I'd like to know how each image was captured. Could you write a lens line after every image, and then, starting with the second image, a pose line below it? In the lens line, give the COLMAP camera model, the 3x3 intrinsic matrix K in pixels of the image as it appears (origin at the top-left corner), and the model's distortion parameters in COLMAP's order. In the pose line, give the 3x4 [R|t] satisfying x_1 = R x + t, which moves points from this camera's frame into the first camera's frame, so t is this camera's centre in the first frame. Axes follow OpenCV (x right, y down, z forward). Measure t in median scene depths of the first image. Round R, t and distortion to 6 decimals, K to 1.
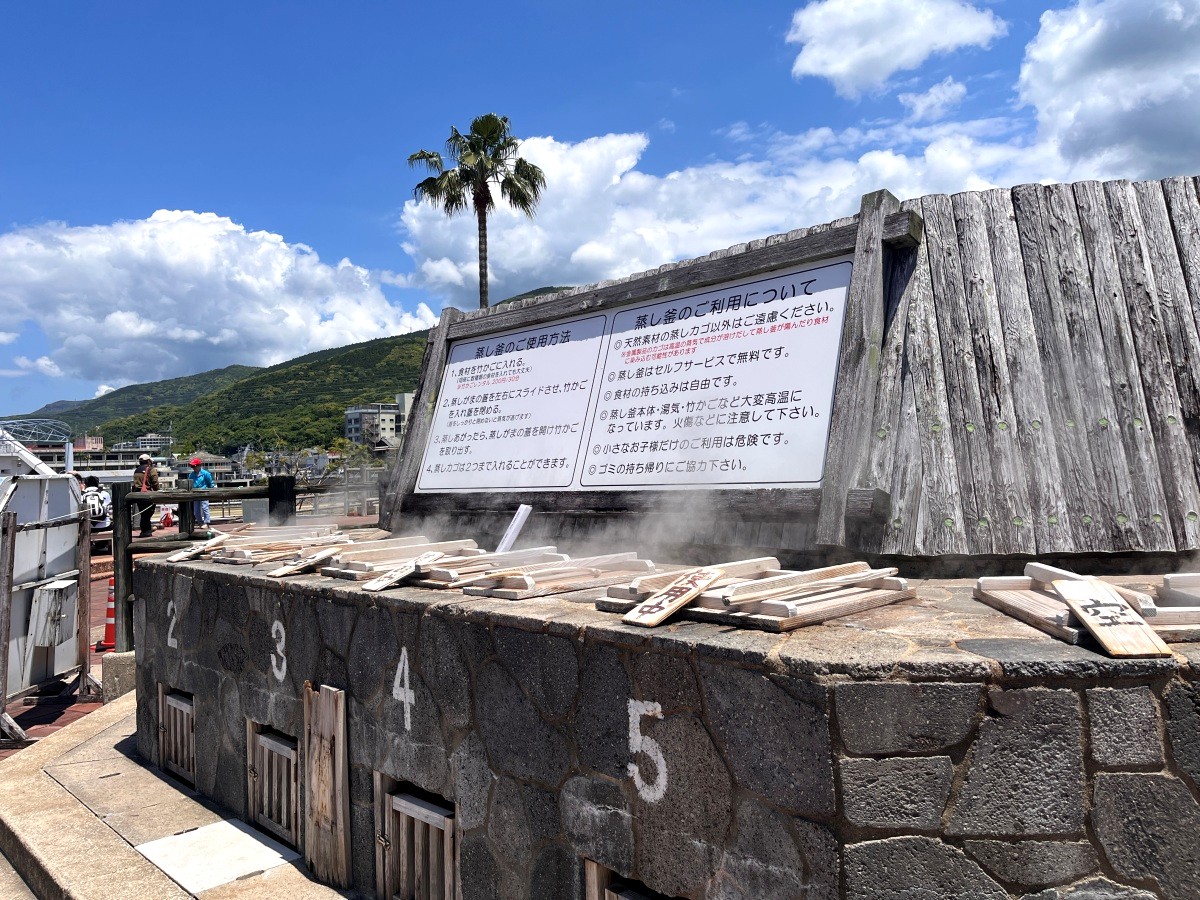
lens RADIAL K [[907.9, 0, 600.7], [0, 907.9, 450.3], [0, 0, 1]] dist [-0.001019, 0.000308]
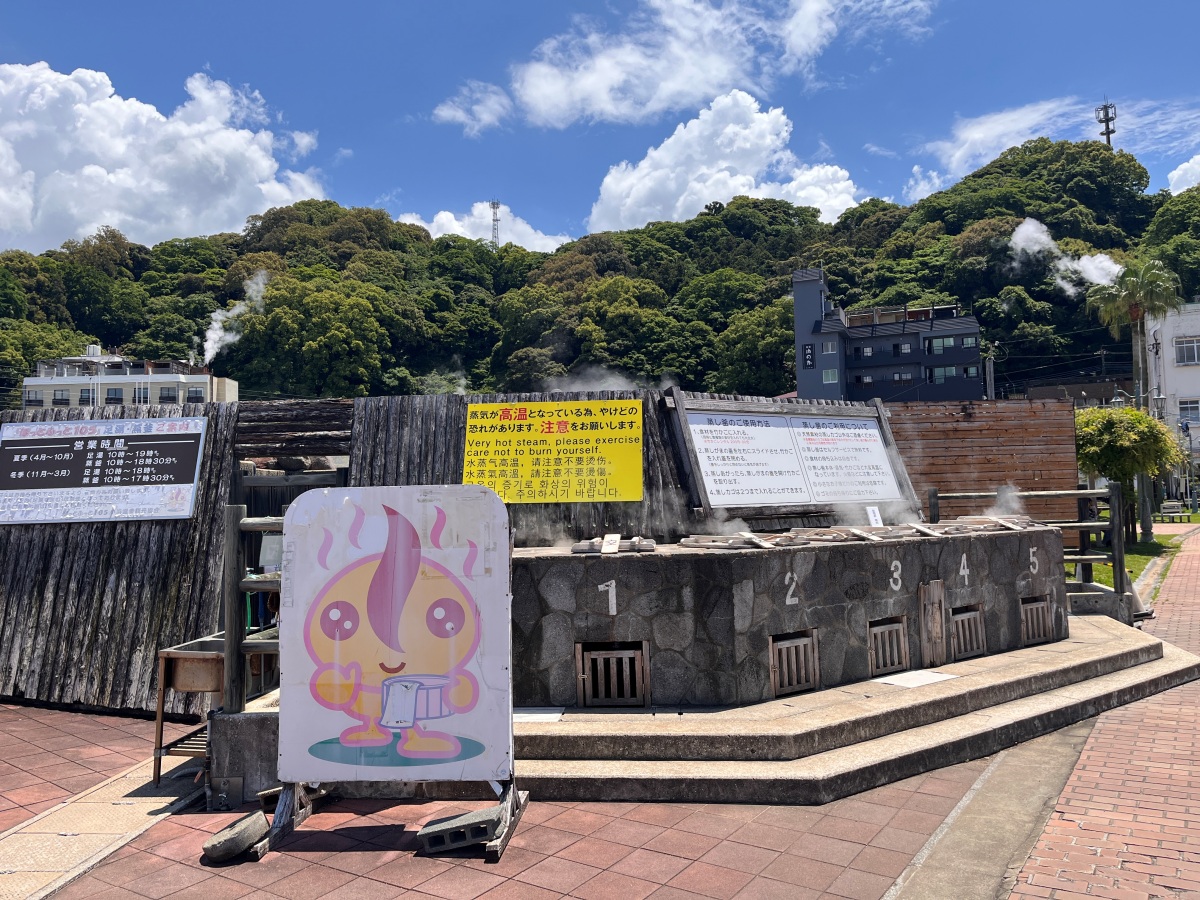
lens RADIAL K [[907.9, 0, 601.0], [0, 907.9, 451.1], [0, 0, 1]] dist [-0.001019, 0.000308]
pose [[0.163980, 0.087852, 0.982544, -2.370330], [0.004389, 0.995952, -0.089783, 0.120018], [-0.986454, 0.019035, 0.162931, 1.265720]]
